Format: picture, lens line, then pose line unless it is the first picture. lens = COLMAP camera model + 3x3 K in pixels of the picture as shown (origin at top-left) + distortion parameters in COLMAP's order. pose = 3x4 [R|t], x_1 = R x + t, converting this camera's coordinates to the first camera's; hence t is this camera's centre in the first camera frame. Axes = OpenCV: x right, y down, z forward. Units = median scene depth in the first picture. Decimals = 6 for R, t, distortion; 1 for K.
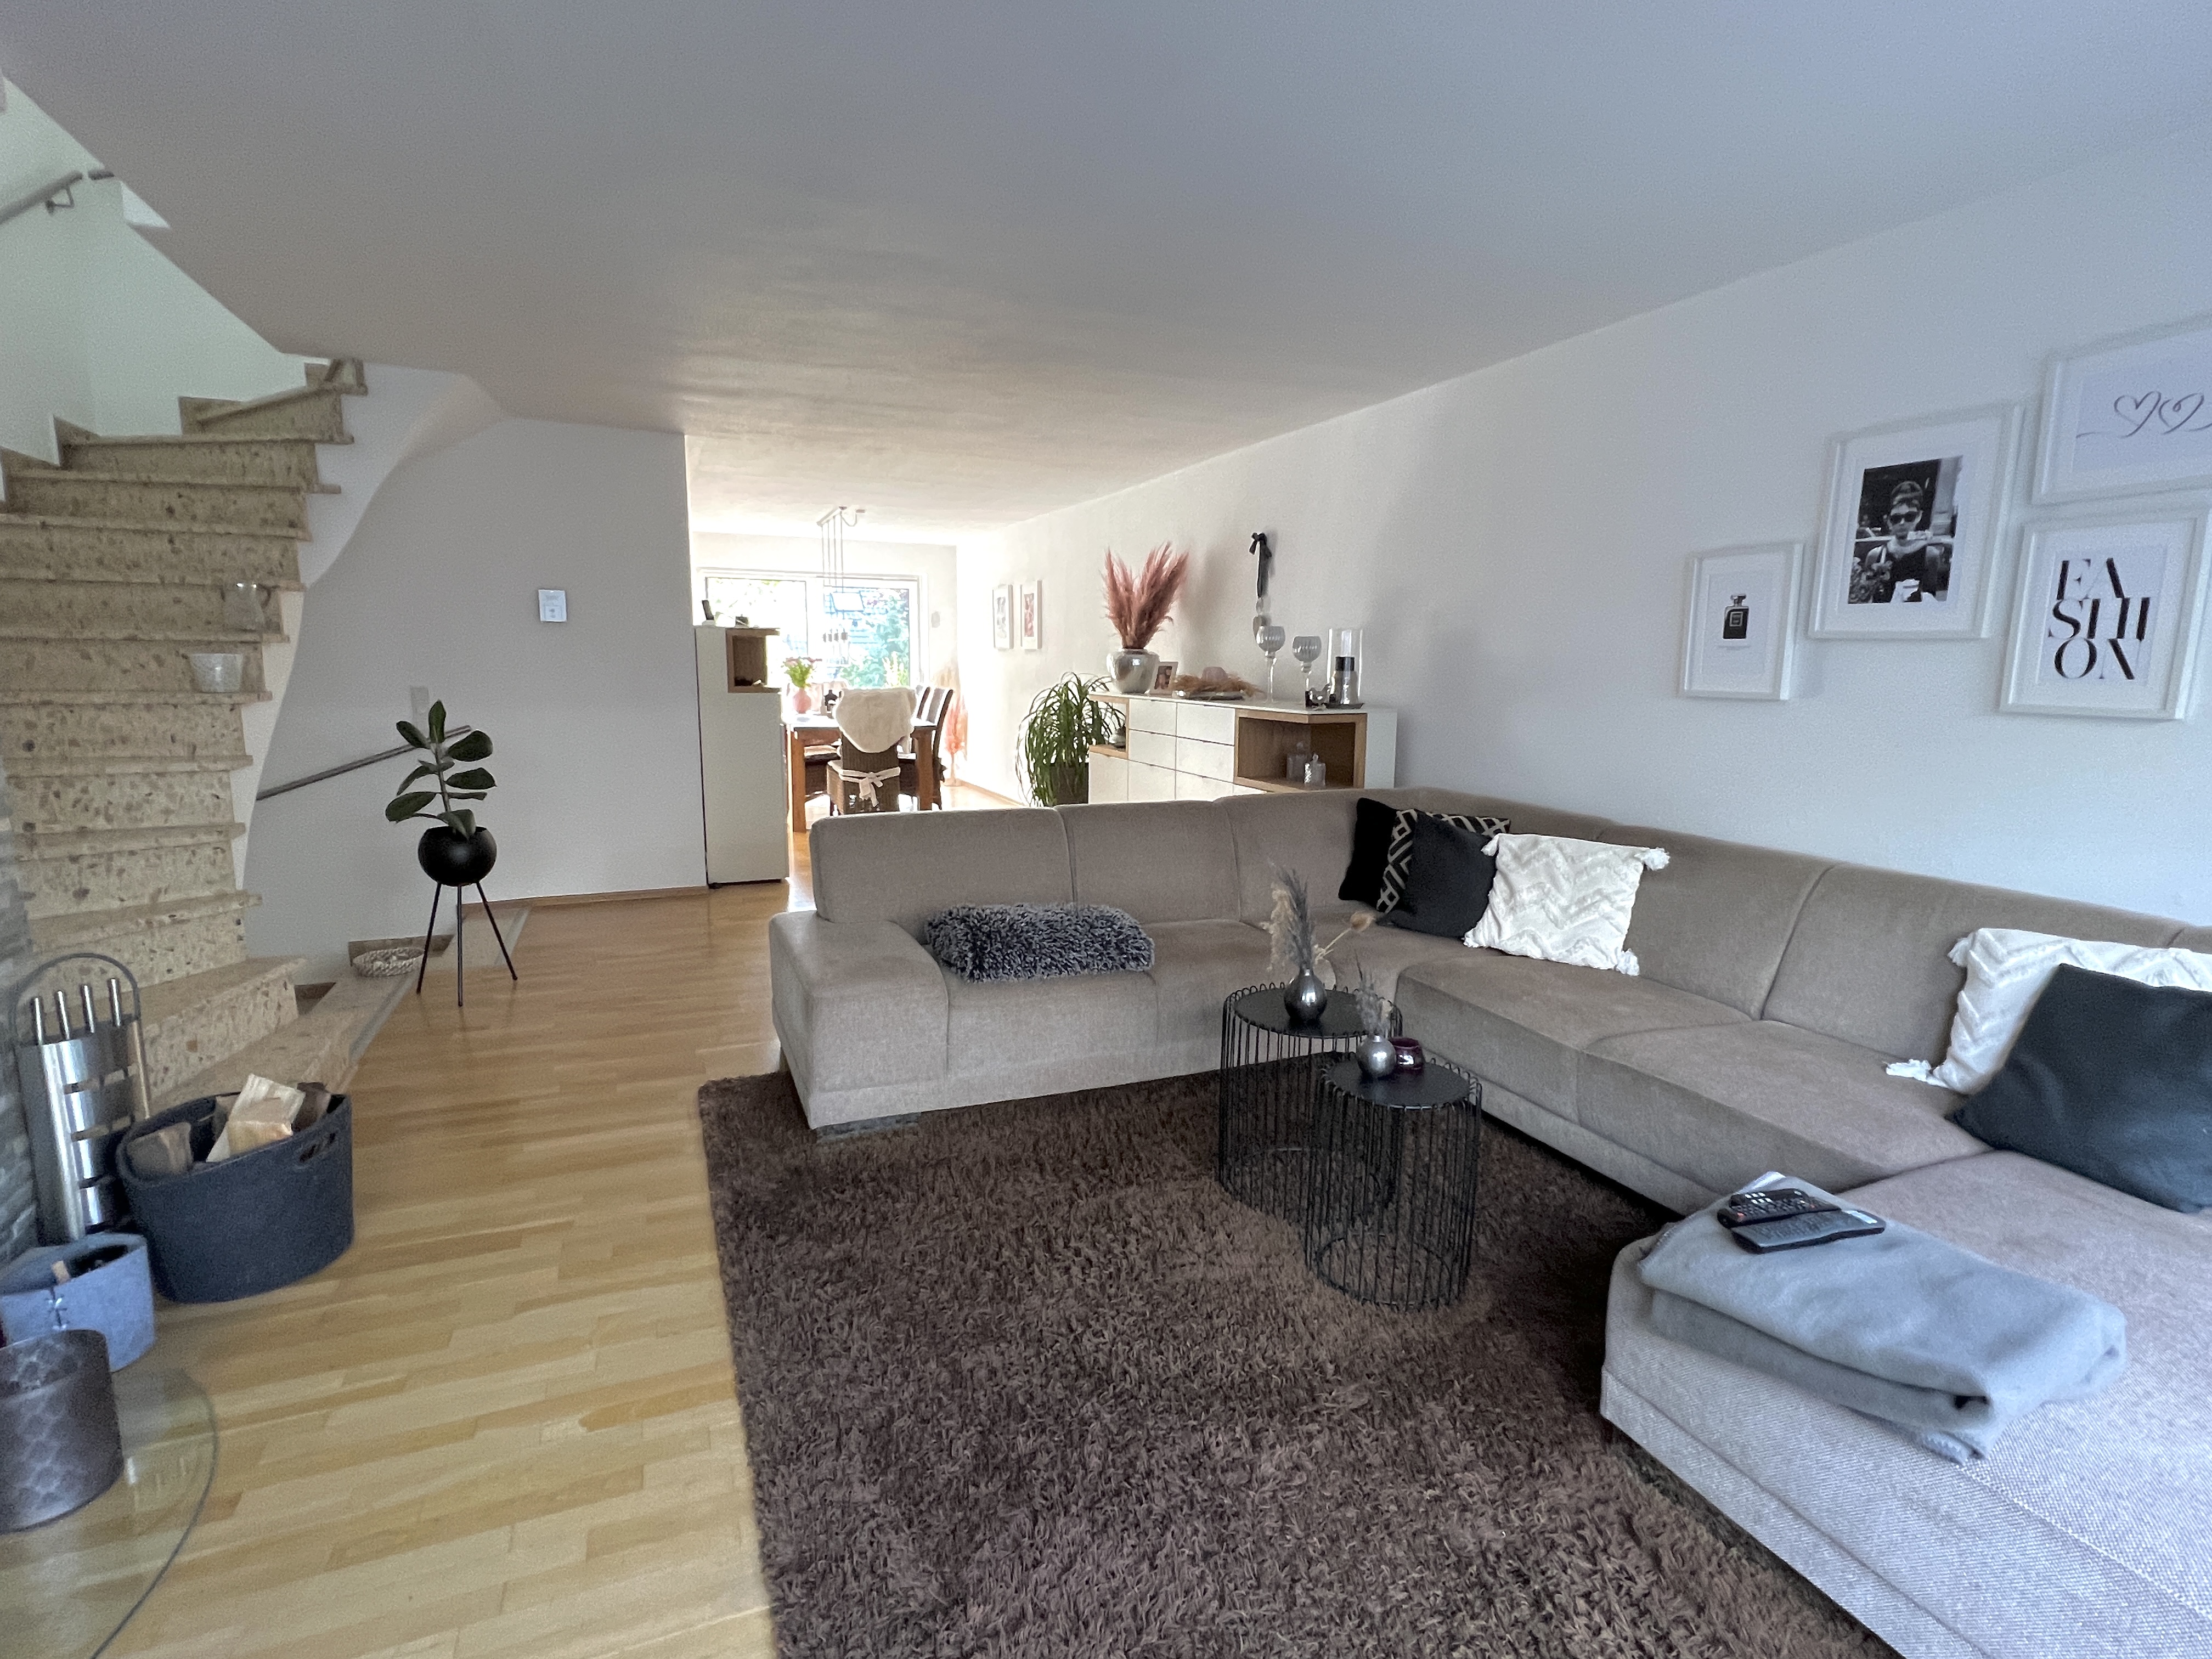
lens RADIAL K [[1092.3, 0, 1104.5], [0, 1092.3, 836.4], [0, 0, 1]] dist [-0.002077, -0.000387]
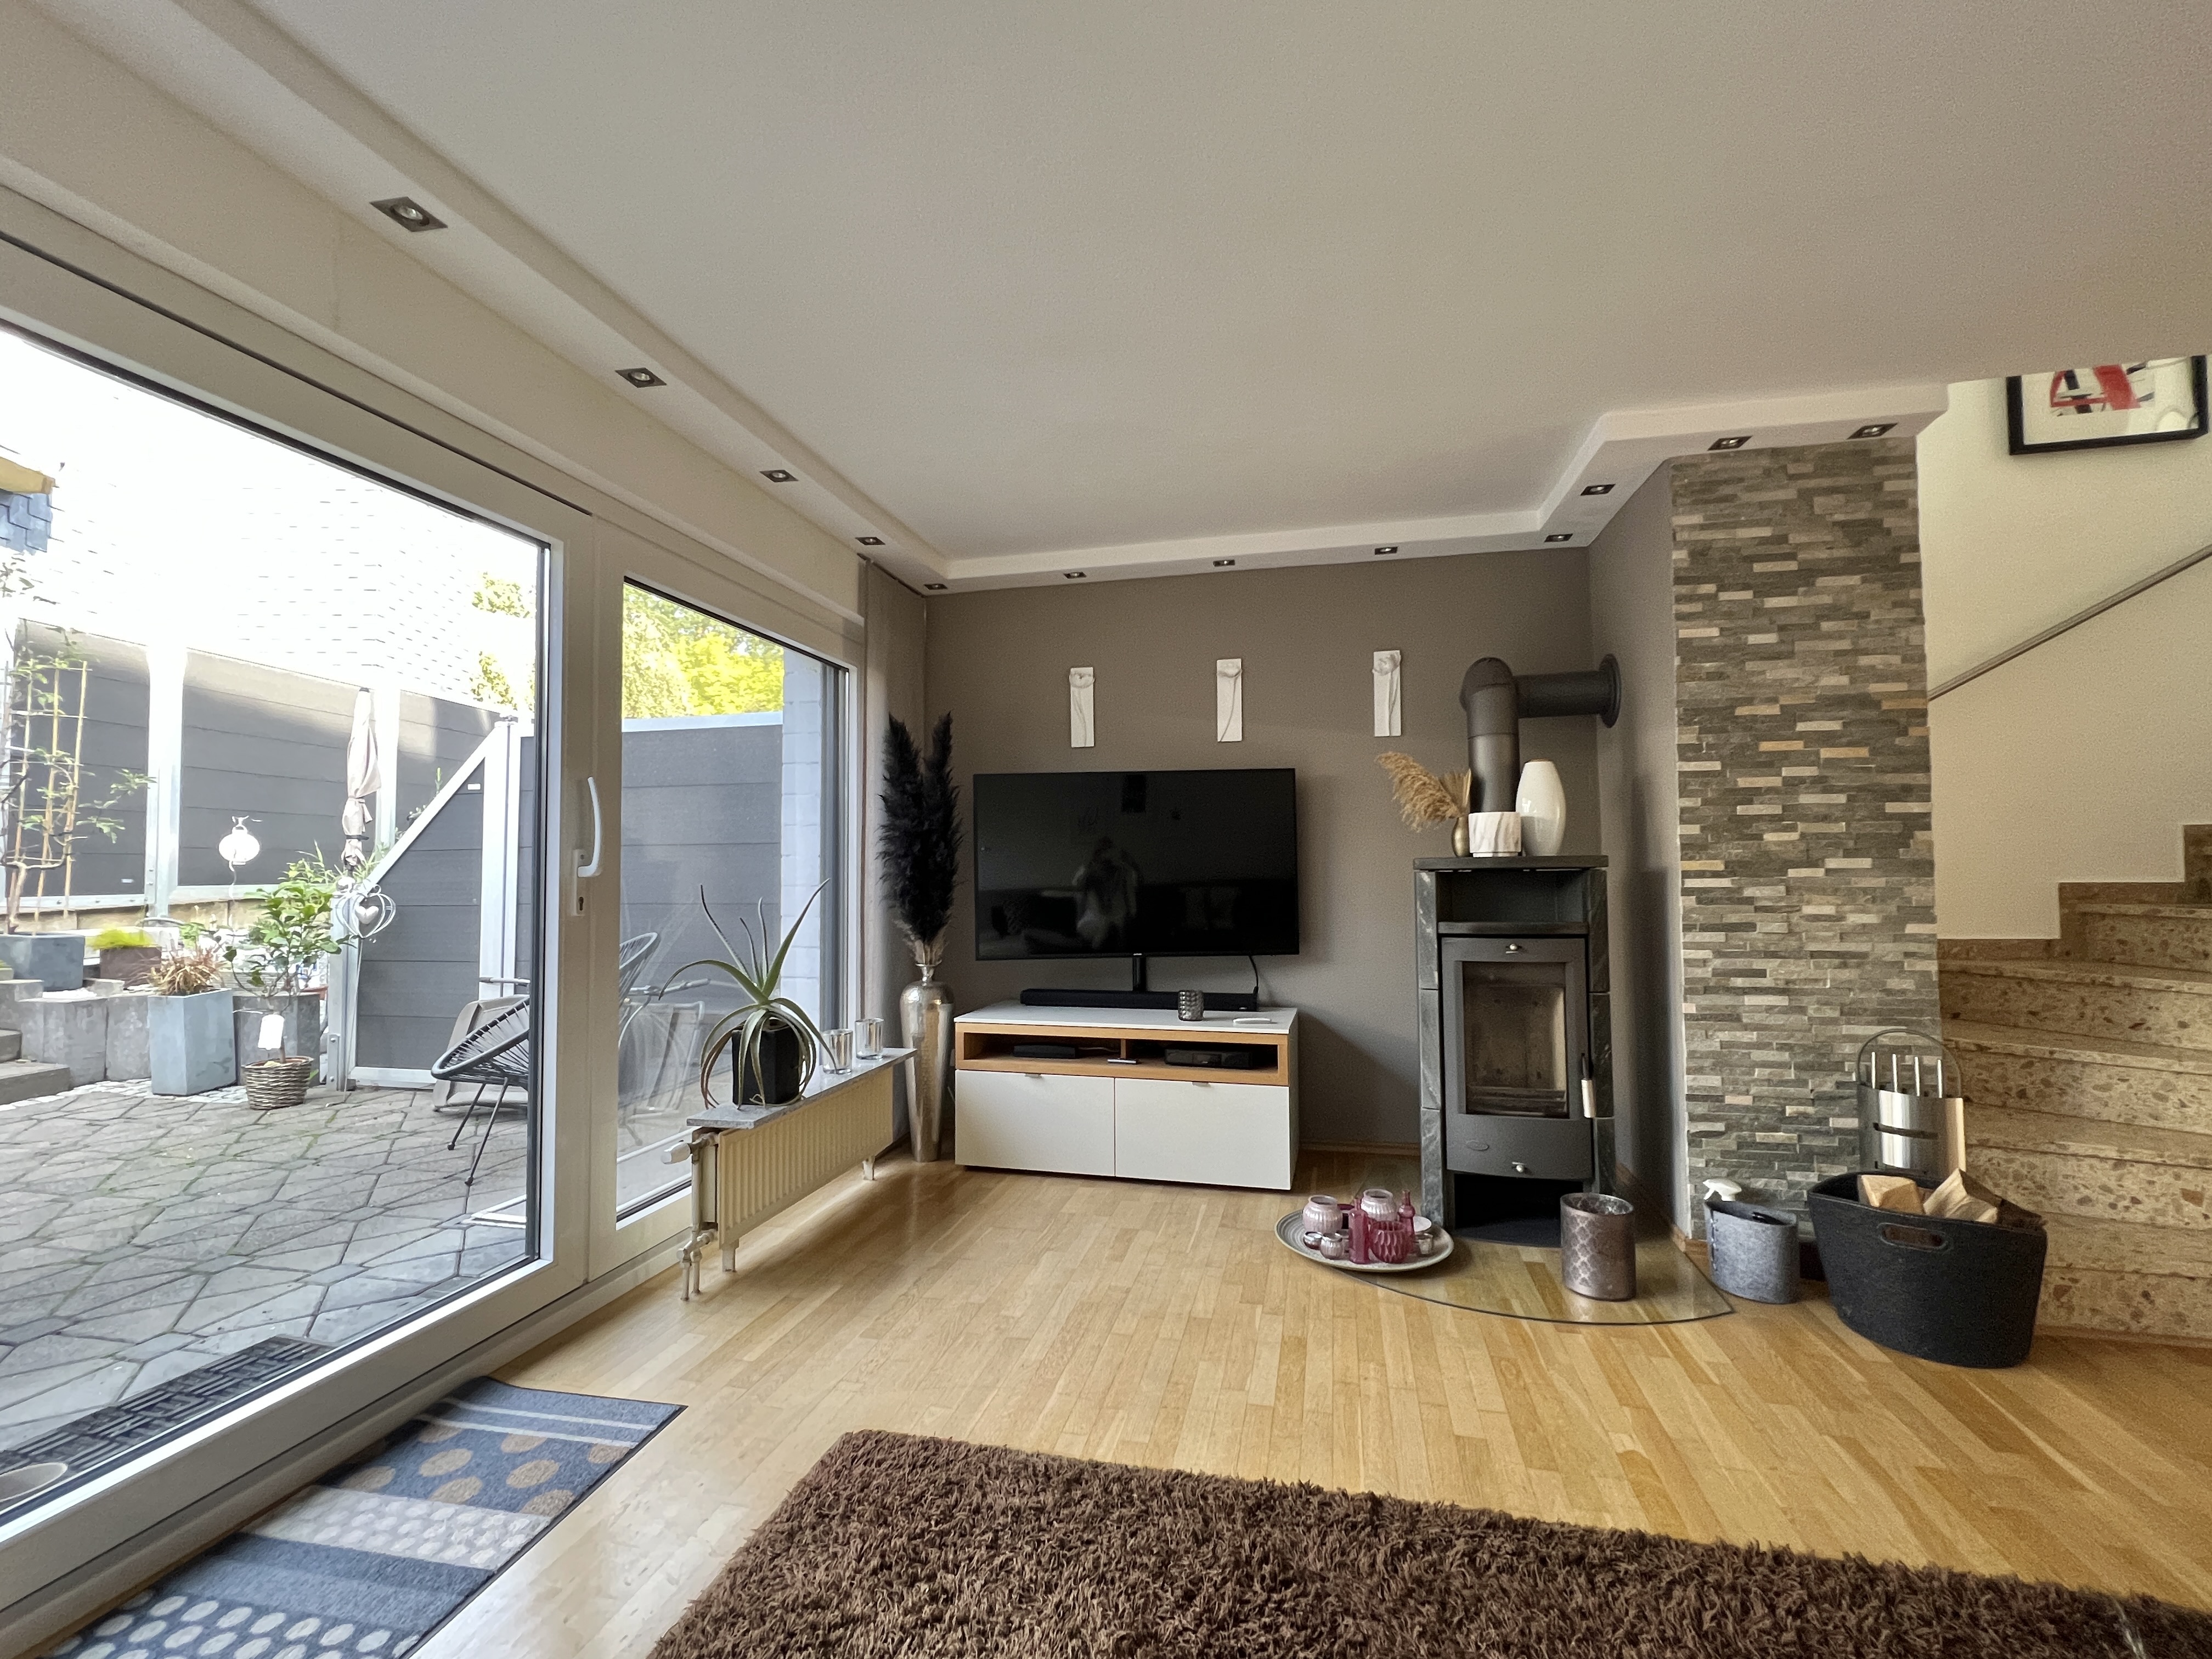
lens RADIAL K [[961.1, 0, 1112.8], [0, 961.1, 832.9], [0, 0, 1]] dist [0.001305, -0.000309]
pose [[-0.587424, -0.038252, -0.808375, 0.363767], [-0.128672, 0.990590, 0.046628, -0.036924], [0.798985, 0.131406, -0.586818, 0.599950]]
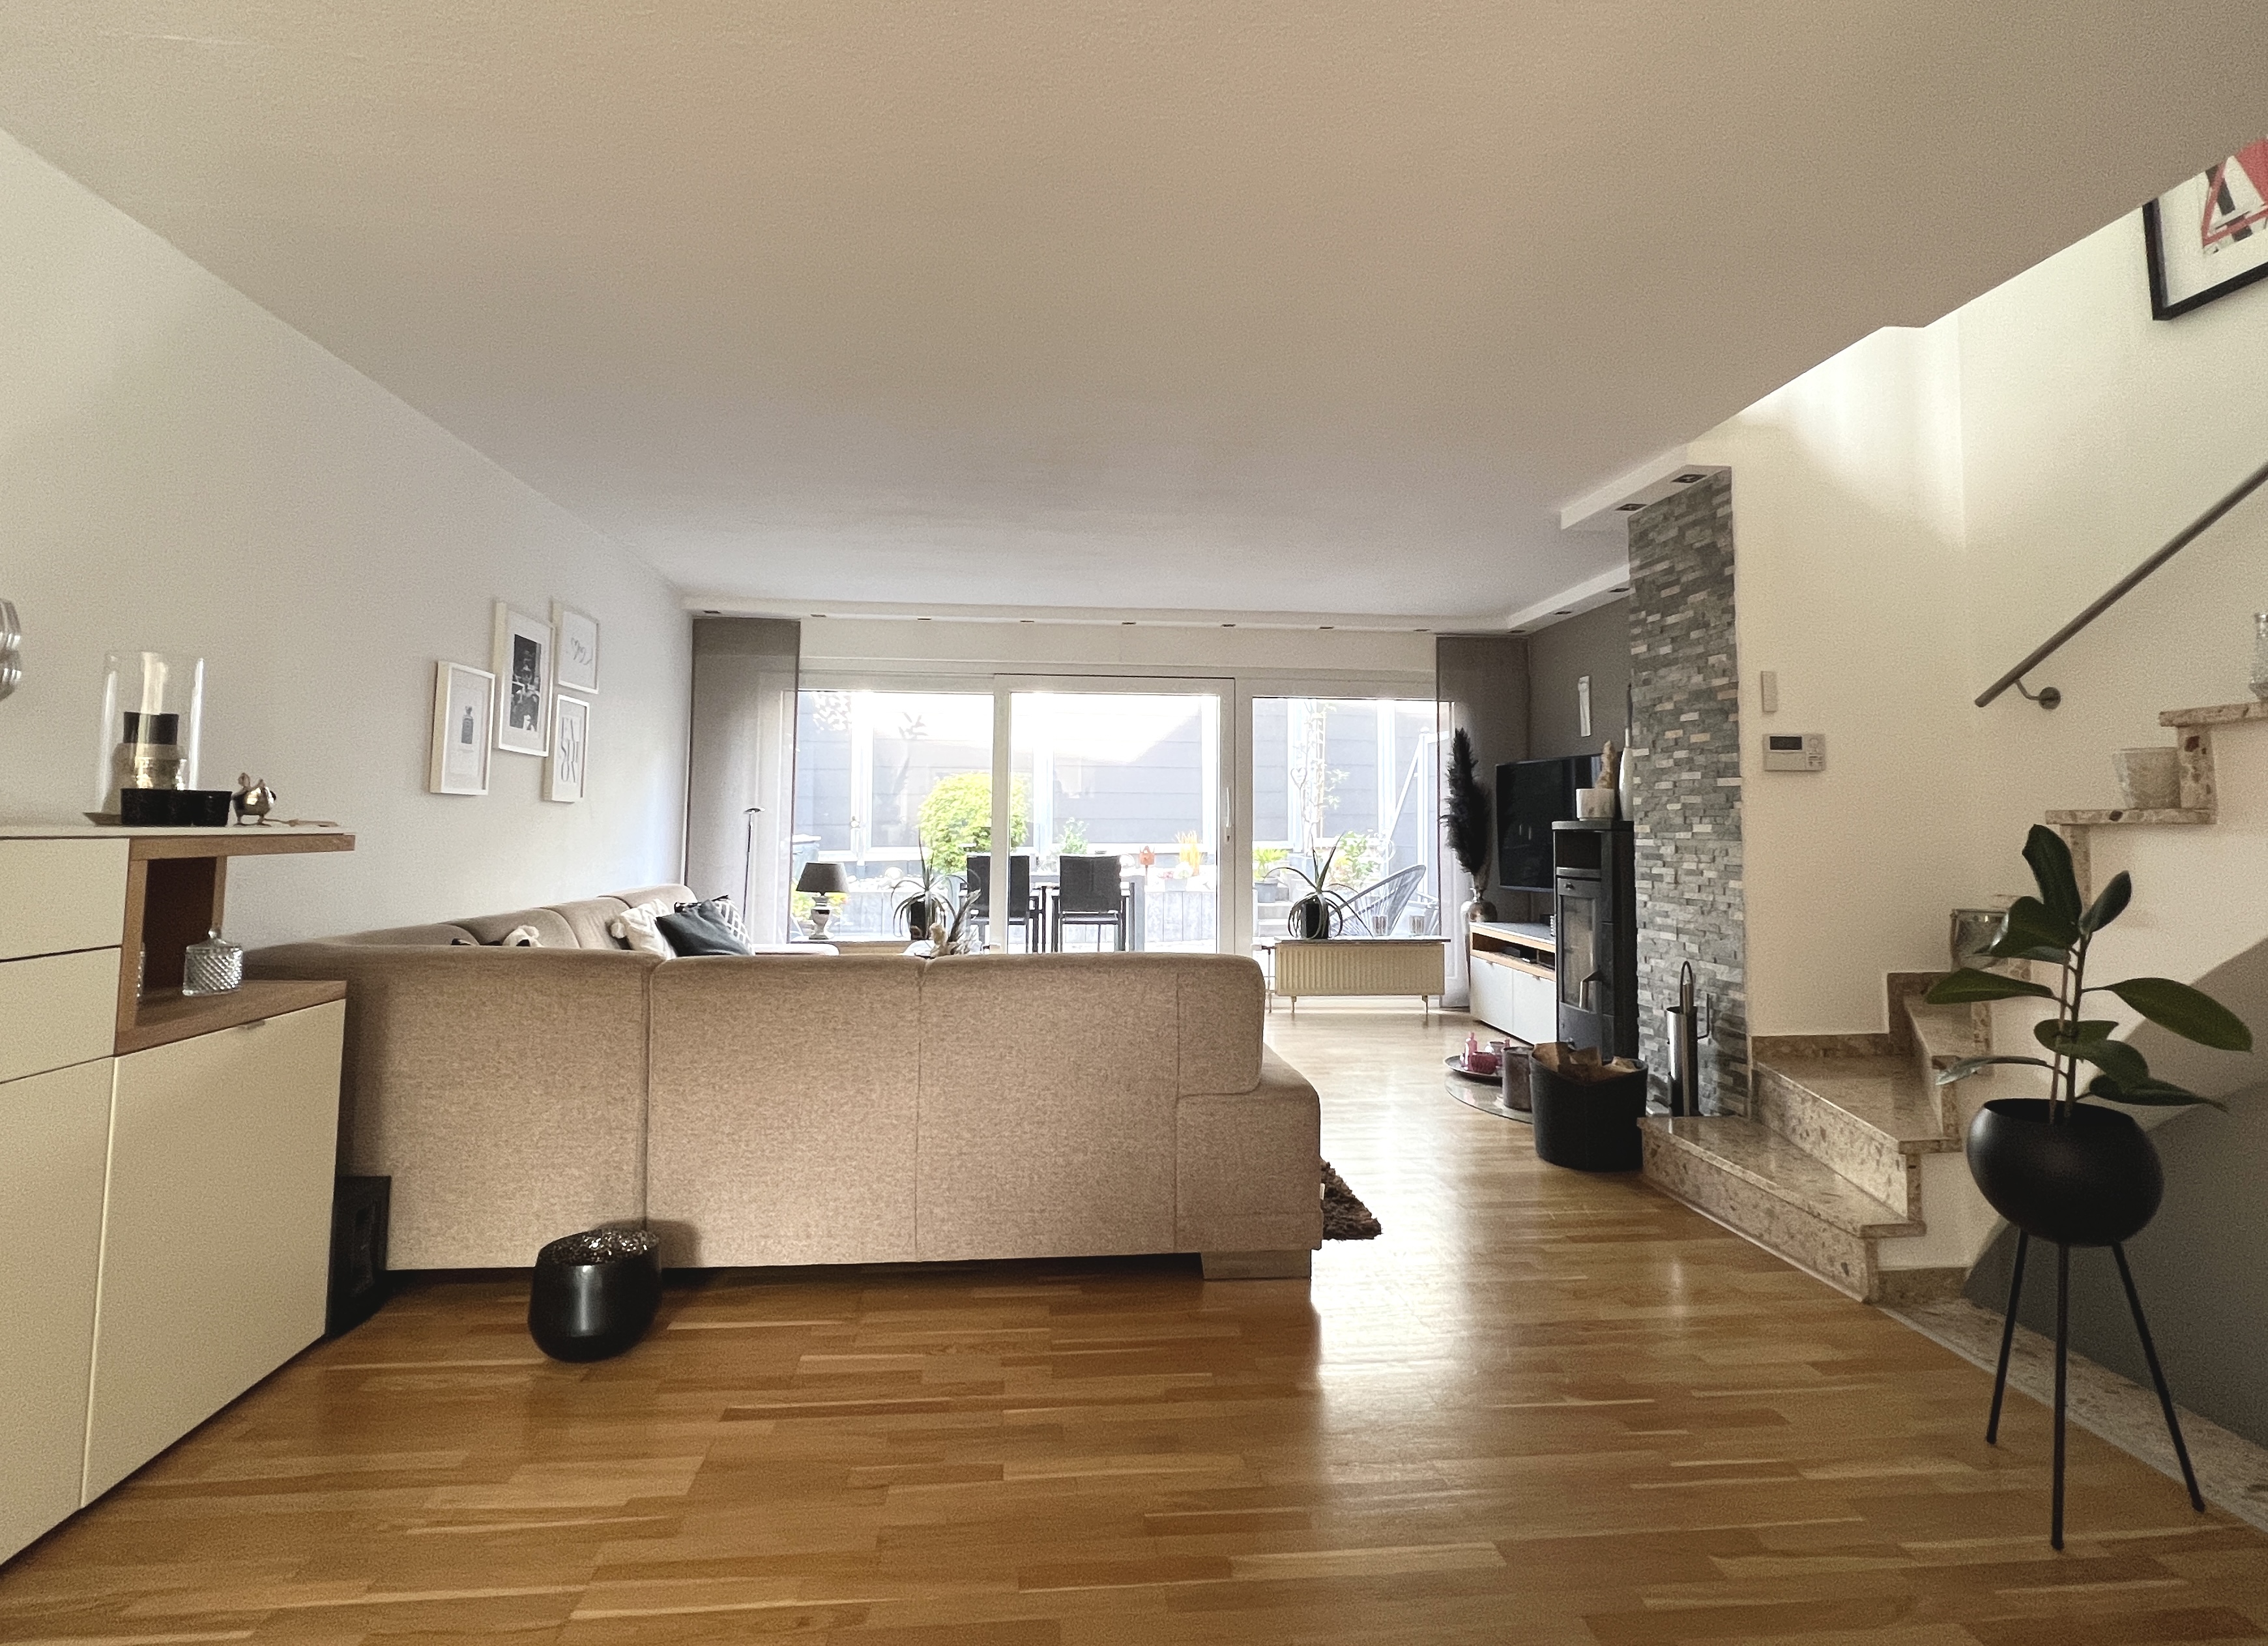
lens RADIAL K [[1146.2, 0, 1136.6], [0, 1146.2, 749.0], [0, 0, 1]] dist [0.002758, -0.001316]
pose [[-0.953543, 0.001718, 0.301251, -0.463672], [0.029949, 0.995570, 0.089121, -0.259430], [-0.299763, 0.094003, -0.949371, 1.922140]]
